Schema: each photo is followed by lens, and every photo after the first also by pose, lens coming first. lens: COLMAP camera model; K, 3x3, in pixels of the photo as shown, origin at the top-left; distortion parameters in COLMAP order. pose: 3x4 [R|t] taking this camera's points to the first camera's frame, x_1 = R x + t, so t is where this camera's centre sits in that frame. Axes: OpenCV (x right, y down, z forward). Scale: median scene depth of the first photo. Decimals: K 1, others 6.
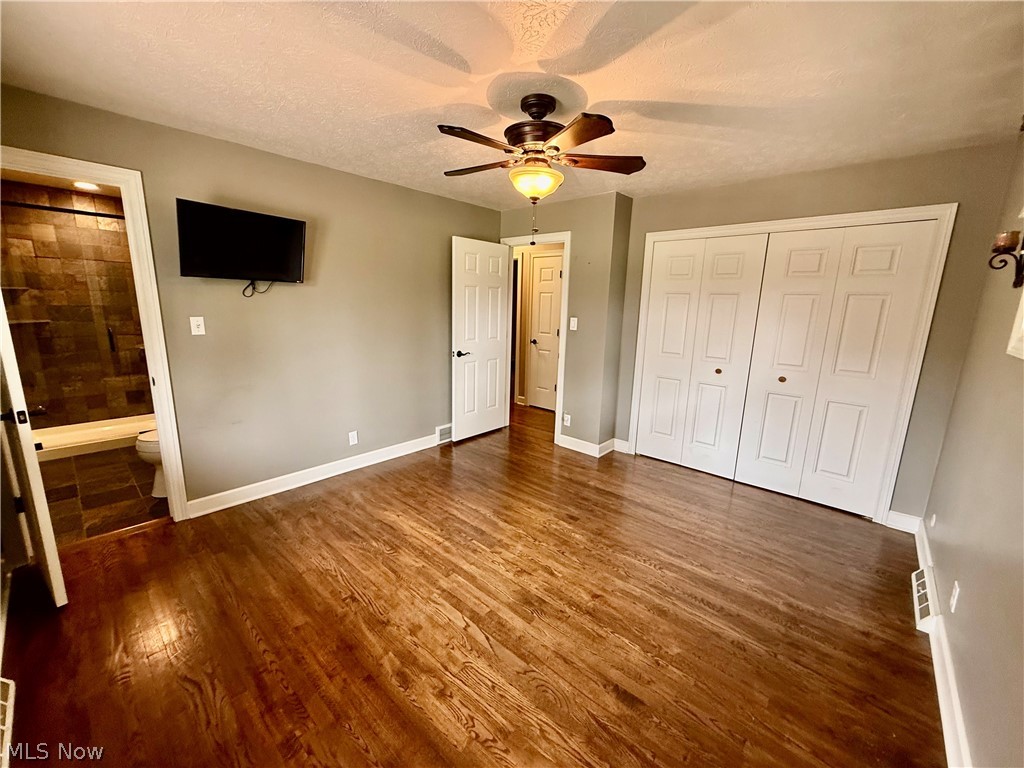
lens RADIAL K [[410.1, 0, 510.1], [0, 410.1, 384.5], [0, 0, 1]] dist [0.001039, -0.000137]
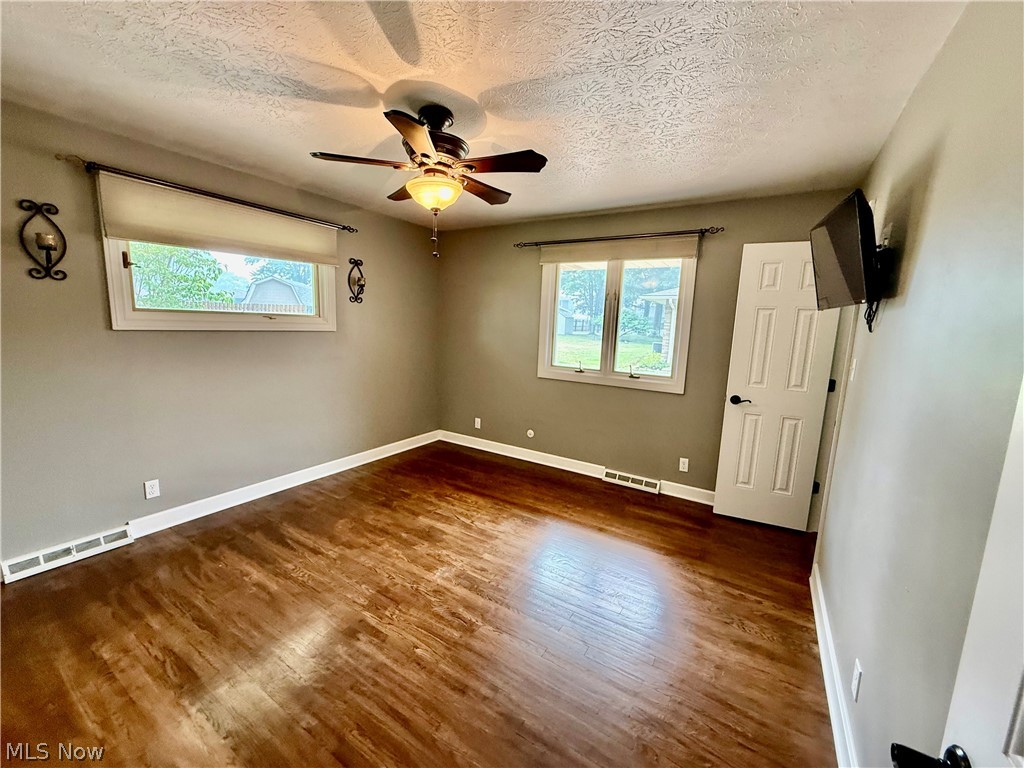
lens RADIAL K [[410.1, 0, 511.7], [0, 410.1, 384.1], [0, 0, 1]] dist [0.001039, -0.000137]
pose [[-0.983024, -0.036188, -0.179872, 0.046984], [-0.095076, 0.938933, 0.330704, -0.421352], [0.156920, 0.342191, -0.926435, 2.159509]]
